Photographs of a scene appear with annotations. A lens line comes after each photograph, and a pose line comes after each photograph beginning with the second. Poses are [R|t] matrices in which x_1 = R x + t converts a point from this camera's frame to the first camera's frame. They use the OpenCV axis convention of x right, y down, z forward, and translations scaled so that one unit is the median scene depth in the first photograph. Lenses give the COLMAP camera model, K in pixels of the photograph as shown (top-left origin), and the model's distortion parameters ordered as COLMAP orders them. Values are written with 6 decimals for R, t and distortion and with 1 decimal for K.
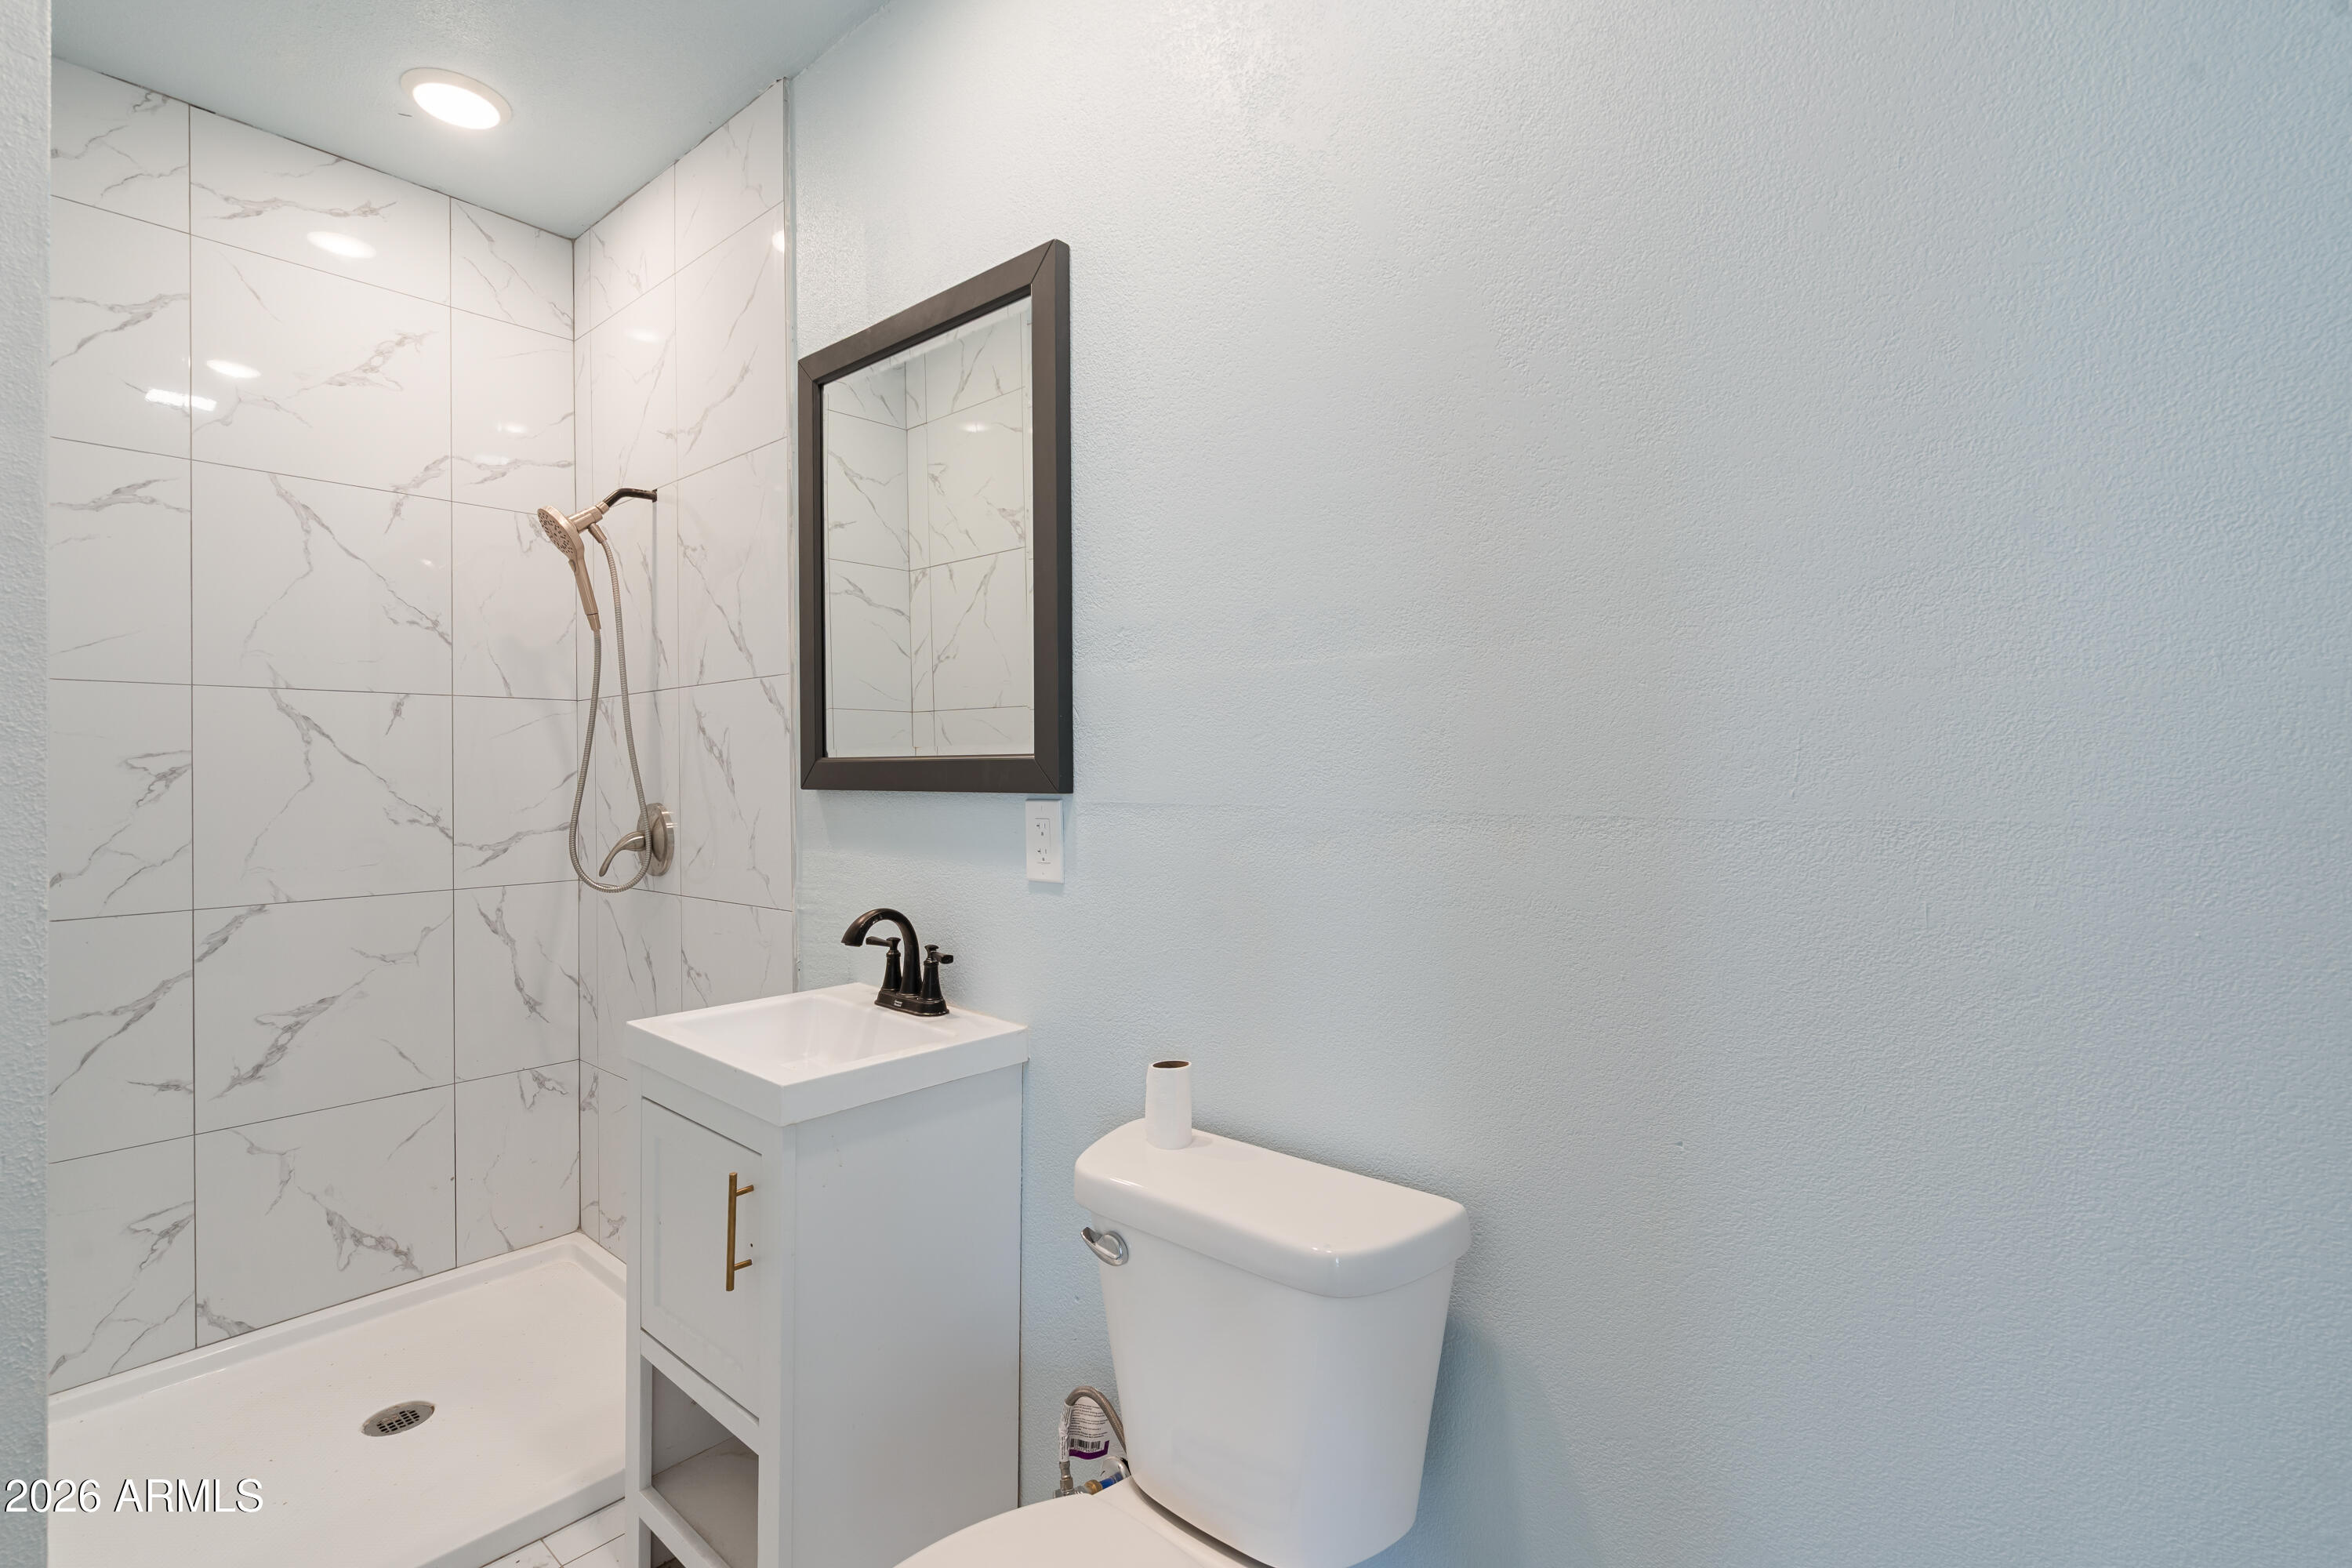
lens RADIAL K [[1071.3, 0, 1171.6], [0, 1071.3, 789.7], [0, 0, 1]] dist [-0.001949, 0.001015]
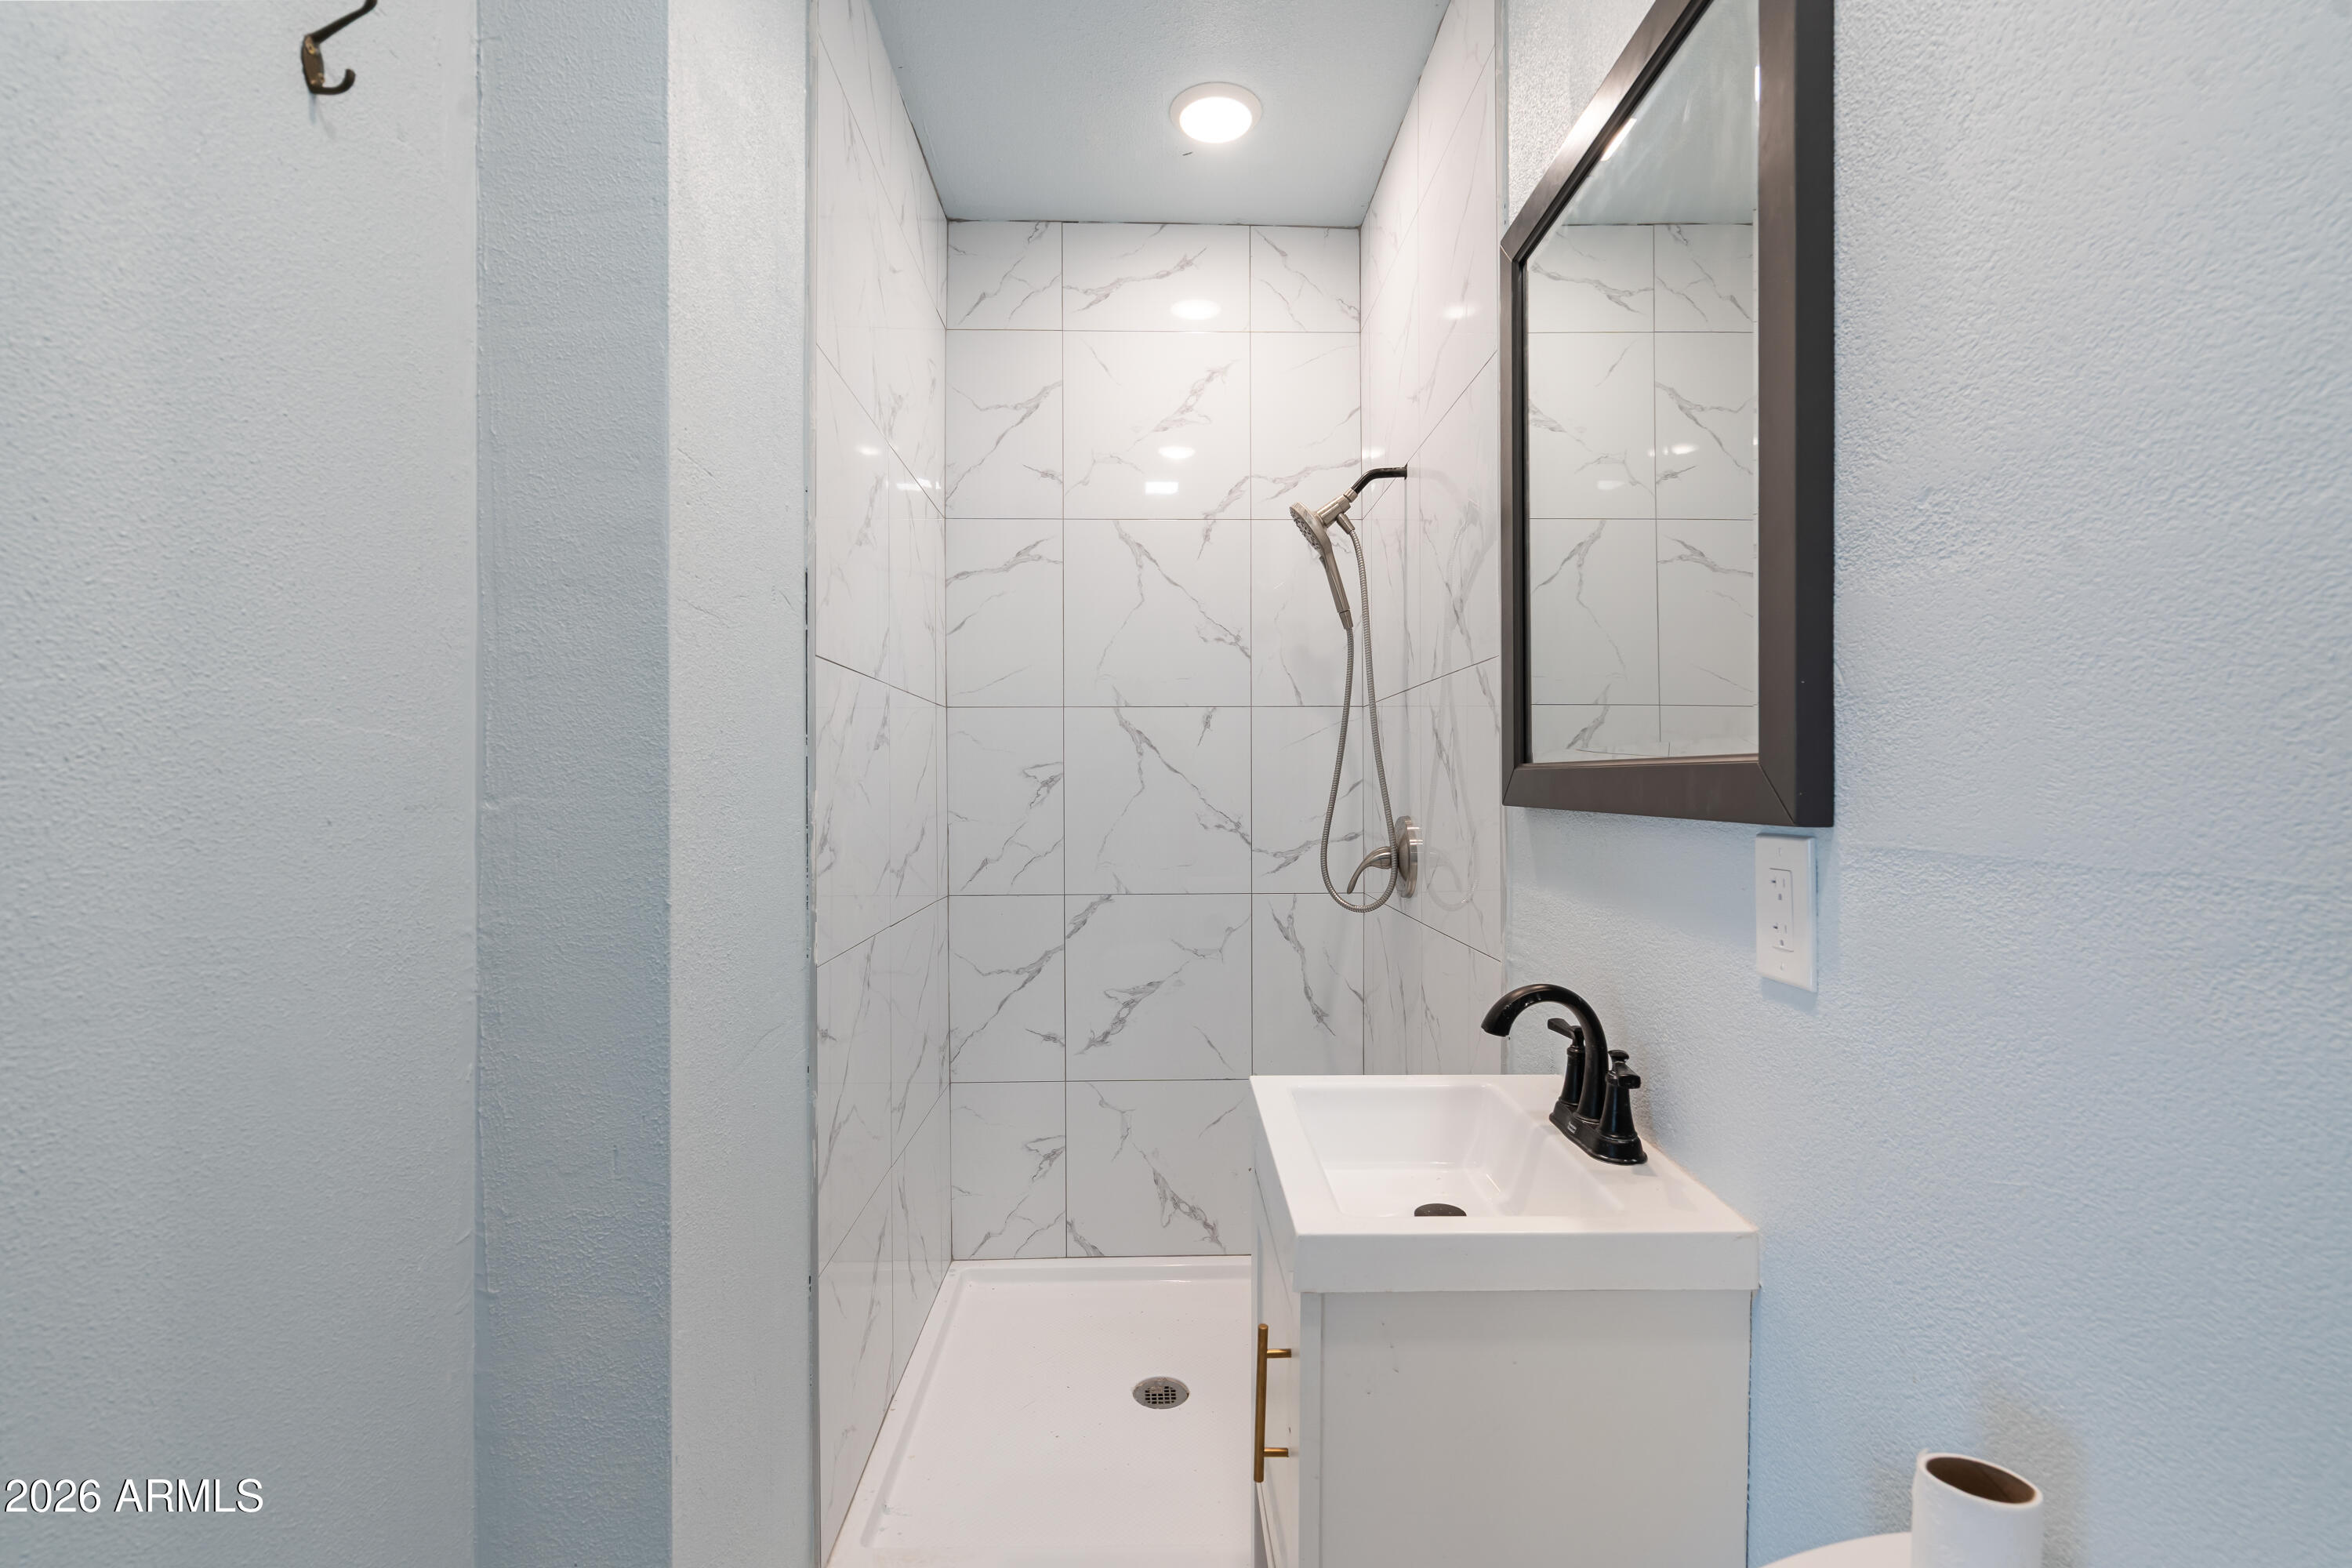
lens RADIAL K [[1065.7, 0, 1176.9], [0, 1065.7, 794.7], [0, 0, 1]] dist [-0.008711, 0.000456]
pose [[0.667586, 0.013757, -0.744405, 0.056592], [-0.015867, 0.999865, 0.004249, -0.006614], [0.744363, 0.008975, 0.667715, 0.285301]]
